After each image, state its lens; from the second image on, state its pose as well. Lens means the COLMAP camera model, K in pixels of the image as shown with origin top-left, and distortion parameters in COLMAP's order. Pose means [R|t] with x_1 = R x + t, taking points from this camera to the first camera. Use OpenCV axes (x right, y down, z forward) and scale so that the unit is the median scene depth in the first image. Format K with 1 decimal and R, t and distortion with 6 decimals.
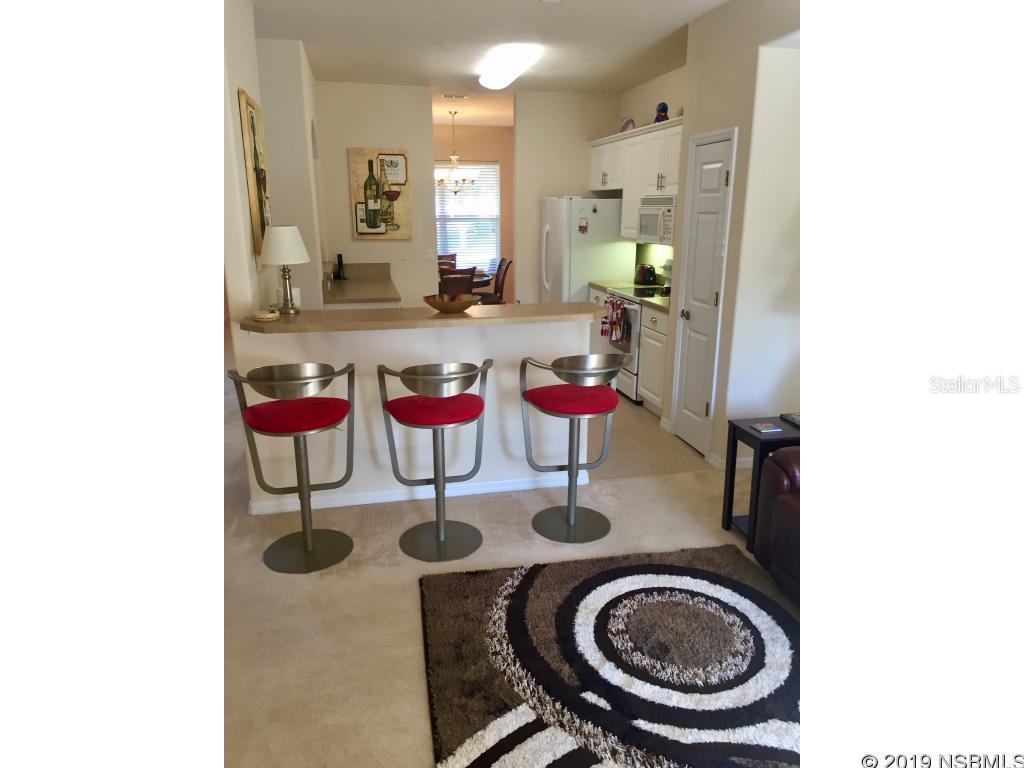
lens RADIAL K [[653.8, 0, 516.7], [0, 653.8, 383.2], [0, 0, 1]] dist [0.046527, 0.000230]
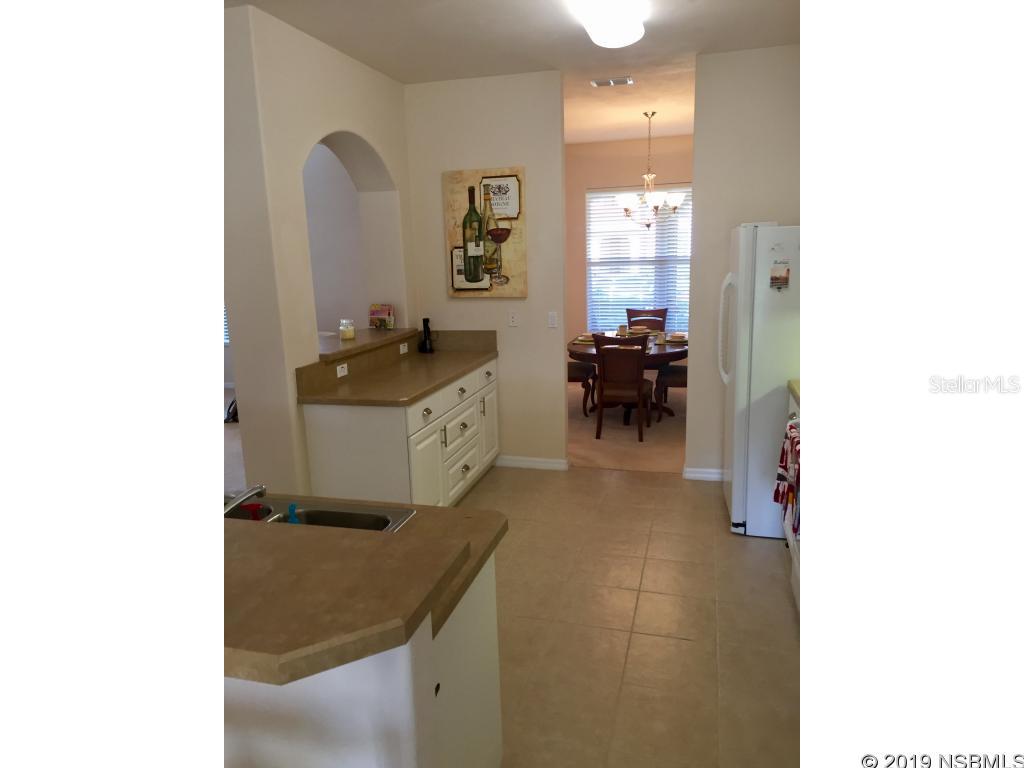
lens RADIAL K [[653.8, 0, 516.7], [0, 653.8, 383.2], [0, 0, 1]] dist [0.046527, 0.000230]
pose [[0.876379, 0.068707, -0.476696, 0.166205], [-0.093512, 0.995211, -0.028475, -0.113270], [0.472457, 0.069532, 0.878607, 0.415796]]
